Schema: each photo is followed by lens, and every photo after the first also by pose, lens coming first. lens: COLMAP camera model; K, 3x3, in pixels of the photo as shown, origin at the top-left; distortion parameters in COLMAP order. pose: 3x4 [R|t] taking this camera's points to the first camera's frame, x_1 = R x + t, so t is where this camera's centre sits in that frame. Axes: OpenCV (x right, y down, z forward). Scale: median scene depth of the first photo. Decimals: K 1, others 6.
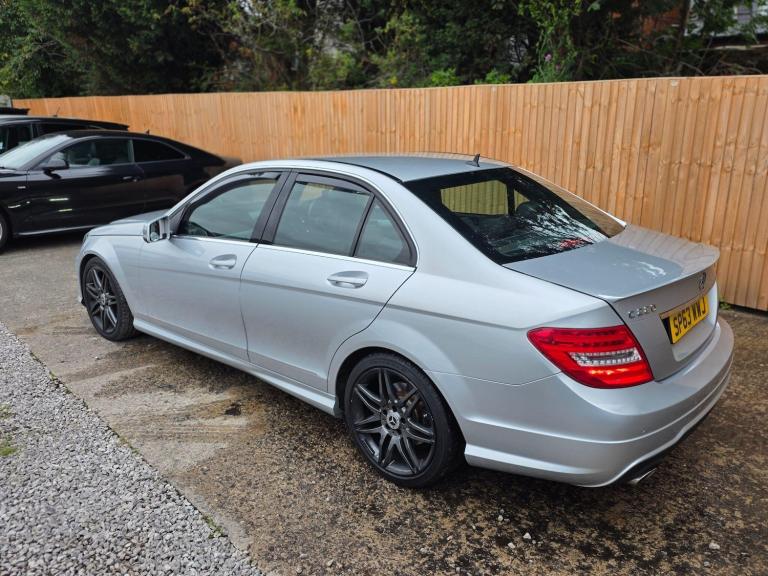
lens RADIAL K [[607.4, 0, 390.7], [0, 607.4, 284.6], [0, 0, 1]] dist [0.059538, -0.064692]
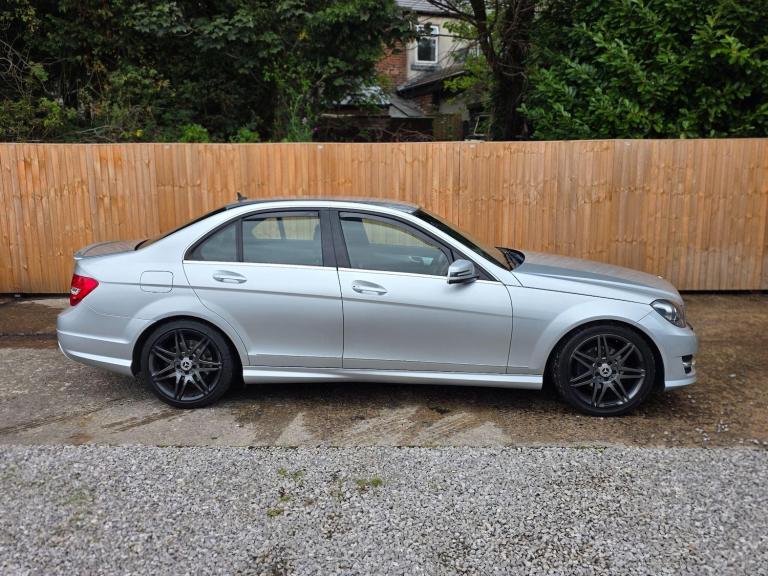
lens RADIAL K [[671.9, 0, 377.7], [0, 671.9, 273.6], [0, 0, 1]] dist [0.085478, -0.093579]
pose [[0.707795, -0.118761, 0.696364, -1.147882], [0.200519, 0.978997, -0.036848, -0.028810], [-0.677362, 0.165715, 0.716742, 0.095553]]
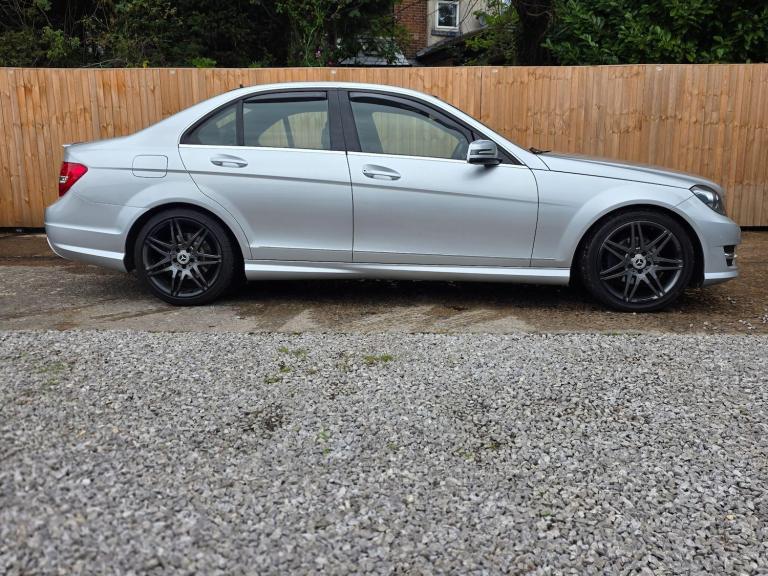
lens RADIAL K [[671.9, 0, 392.0], [0, 671.9, 274.3], [0, 0, 1]] dist [0.085478, -0.093579]
pose [[0.714195, -0.128492, 0.688051, -1.091788], [0.196826, 0.980208, -0.021253, 0.138878], [-0.671703, 0.150605, 0.725351, 0.185730]]
